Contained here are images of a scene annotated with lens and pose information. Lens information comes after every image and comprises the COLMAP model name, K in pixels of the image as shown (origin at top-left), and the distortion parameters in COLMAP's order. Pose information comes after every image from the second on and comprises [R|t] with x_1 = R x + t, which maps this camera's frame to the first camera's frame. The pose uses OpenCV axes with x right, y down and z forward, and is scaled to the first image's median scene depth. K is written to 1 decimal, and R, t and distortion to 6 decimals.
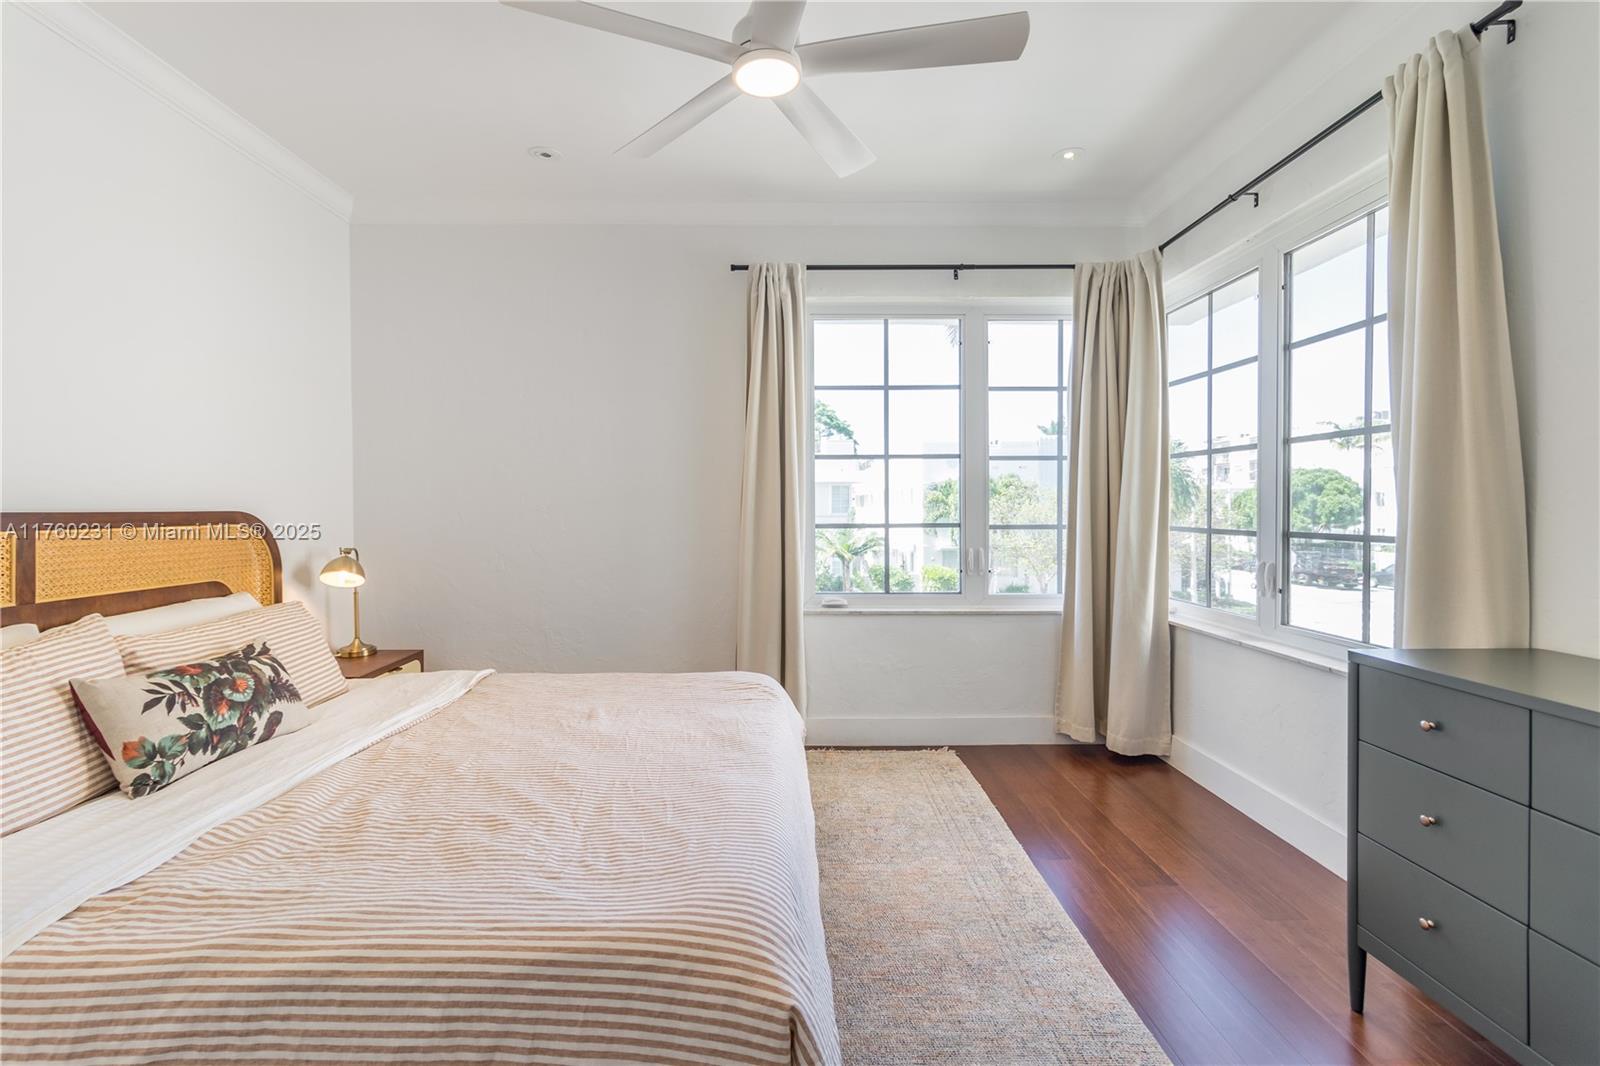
lens RADIAL K [[751.4, 0, 766.3], [0, 751.4, 494.4], [0, 0, 1]] dist [0.002631, 0.000648]
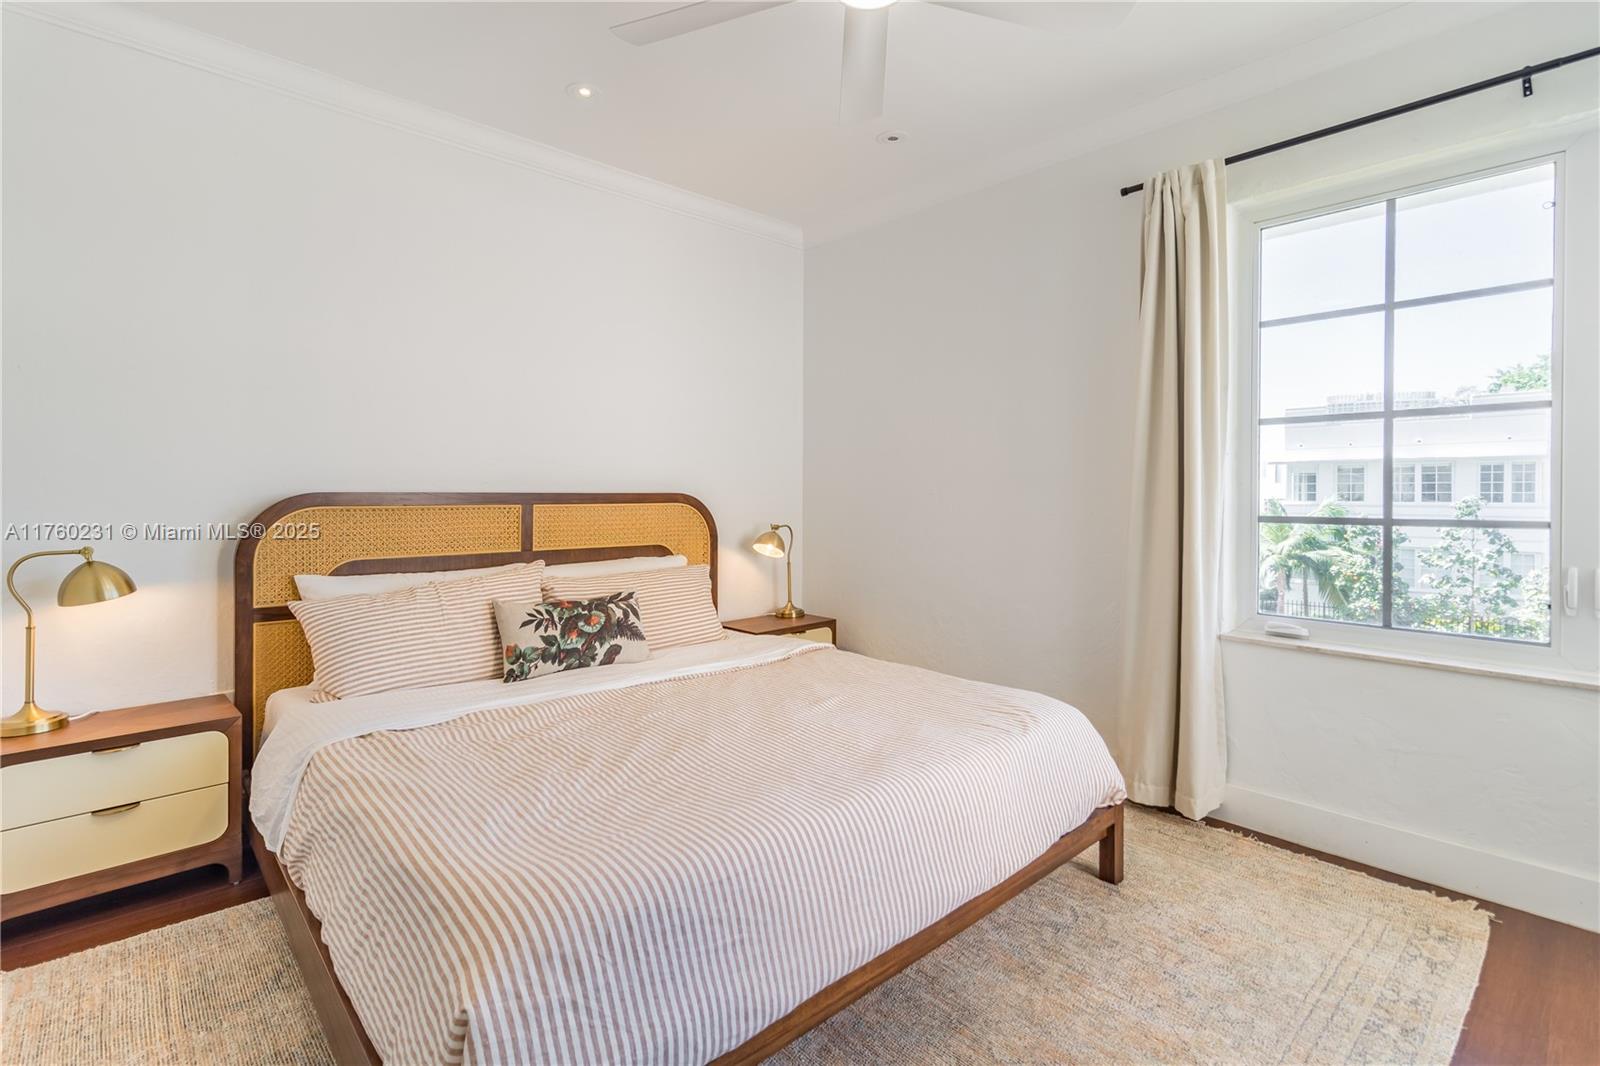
lens RADIAL K [[748.6, 0, 793.5], [0, 748.6, 481.2], [0, 0, 1]] dist [-0.000346, -0.000200]
pose [[0.664375, -0.006775, -0.747369, 0.407981], [0.009232, 0.999957, -0.000858, 0.003748], [0.747343, -0.006330, 0.664409, 0.270103]]
